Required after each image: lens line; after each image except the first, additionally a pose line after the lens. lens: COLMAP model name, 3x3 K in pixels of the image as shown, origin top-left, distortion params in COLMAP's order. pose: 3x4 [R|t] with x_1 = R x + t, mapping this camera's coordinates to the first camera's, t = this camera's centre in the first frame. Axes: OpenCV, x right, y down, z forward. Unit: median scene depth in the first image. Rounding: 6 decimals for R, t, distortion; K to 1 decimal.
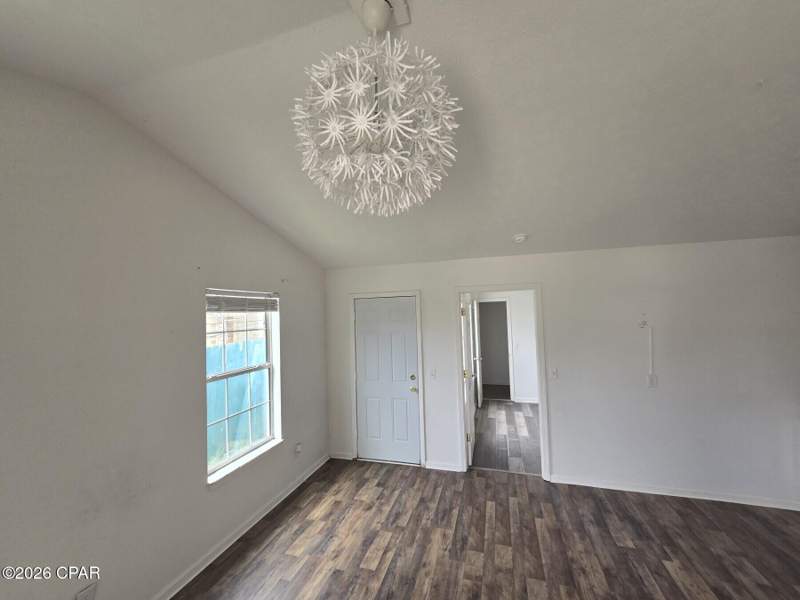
lens RADIAL K [[329.2, 0, 399.9], [0, 329.2, 305.6], [0, 0, 1]] dist [-0.007269, 0.002467]
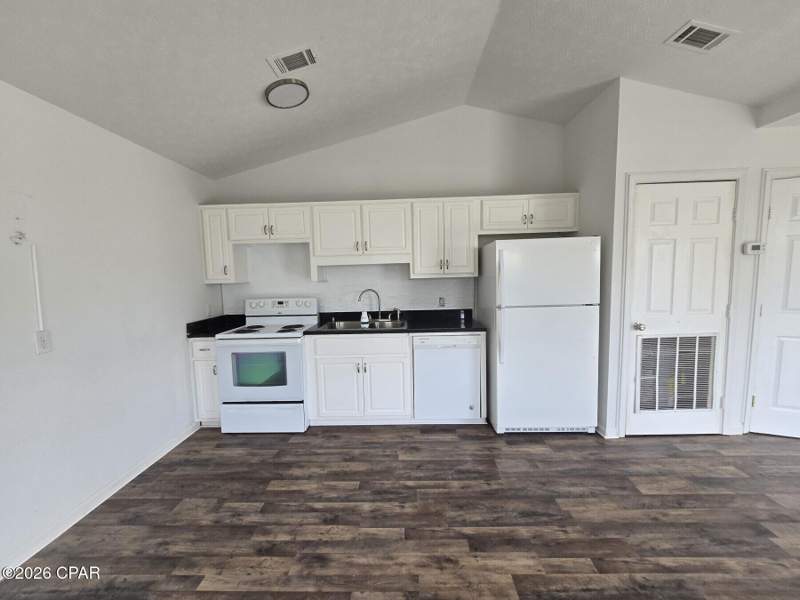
lens RADIAL K [[329.2, 0, 394.8], [0, 329.2, 295.5], [0, 0, 1]] dist [-0.007269, 0.002467]
pose [[-0.256779, -0.040569, 0.965618, 0.087385], [0.005504, 0.999041, 0.043437, 0.143304], [-0.966454, 0.016468, -0.256310, 0.618658]]
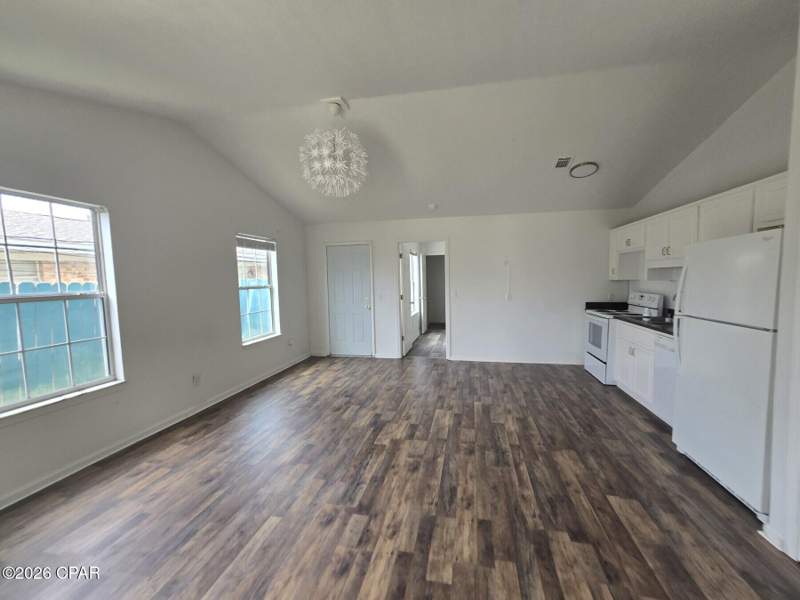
lens RADIAL K [[329.2, 0, 406.1], [0, 329.2, 306.2], [0, 0, 1]] dist [-0.007269, 0.002467]
pose [[0.995322, 0.000620, 0.096608, 0.095911], [-0.011236, 0.993937, 0.109378, 0.109049], [-0.095955, -0.109952, 0.989294, -0.669080]]
